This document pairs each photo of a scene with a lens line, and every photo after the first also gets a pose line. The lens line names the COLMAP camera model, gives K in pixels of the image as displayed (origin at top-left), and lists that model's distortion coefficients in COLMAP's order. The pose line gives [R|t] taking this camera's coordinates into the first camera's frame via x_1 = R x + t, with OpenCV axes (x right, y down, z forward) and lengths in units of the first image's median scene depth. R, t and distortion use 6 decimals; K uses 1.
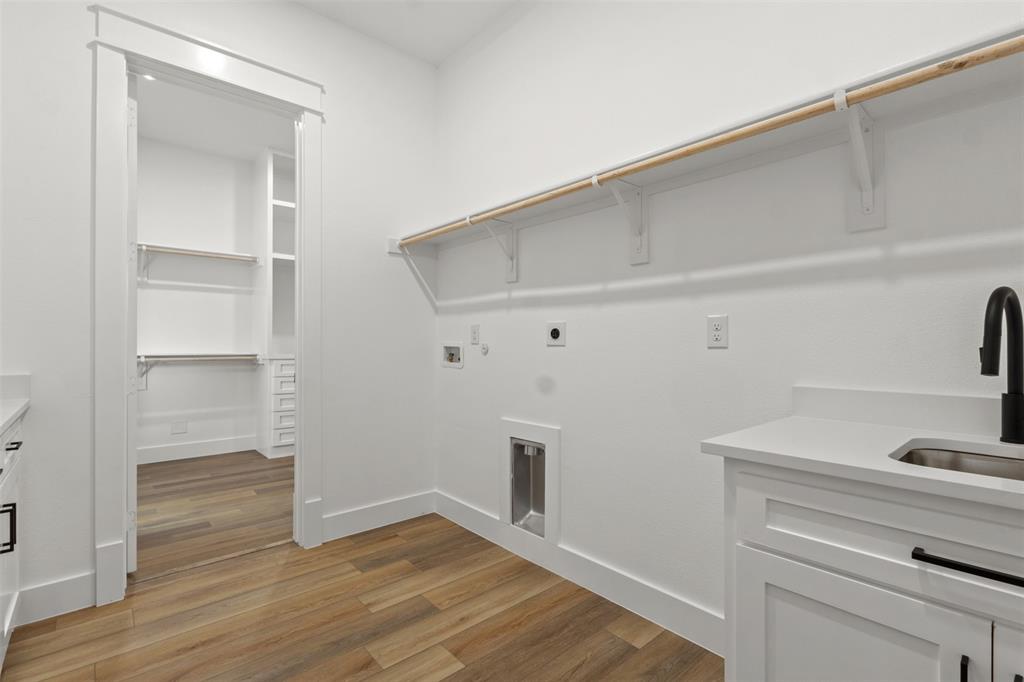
lens RADIAL K [[471.1, 0, 512.0], [0, 471.1, 341.0], [0, 0, 1]] dist [0.002972, 0.000710]
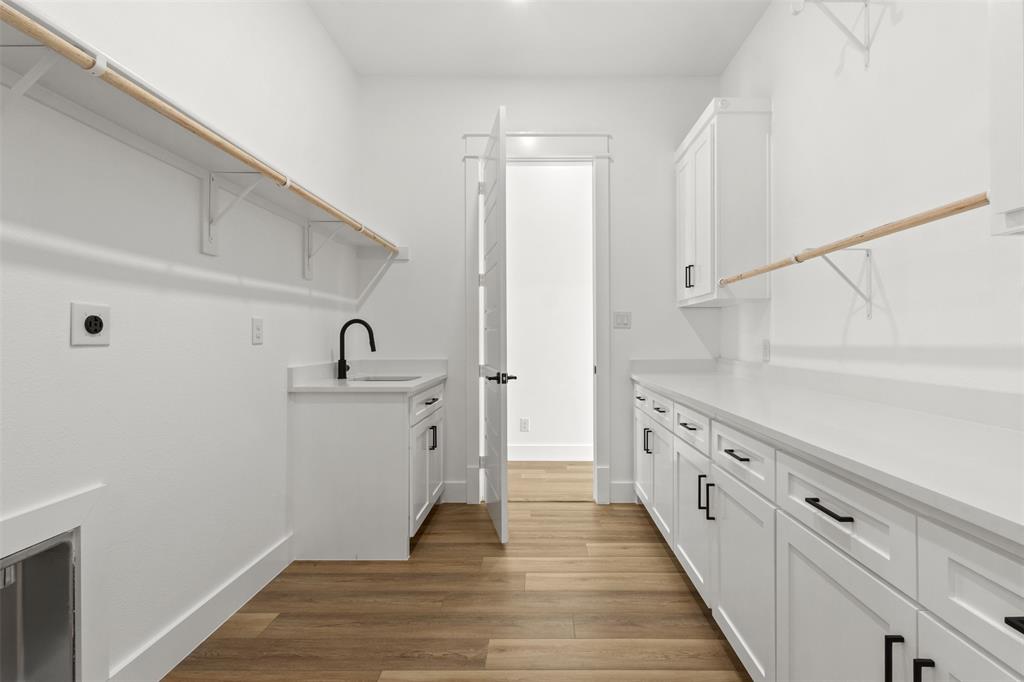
lens RADIAL K [[471.1, 0, 512.0], [0, 471.1, 341.0], [0, 0, 1]] dist [0.002972, 0.000710]
pose [[-0.708765, -0.004250, 0.705432, -0.278234], [-0.003631, 0.999991, 0.002376, 0.000458], [-0.705435, -0.000878, -0.708774, 0.430765]]
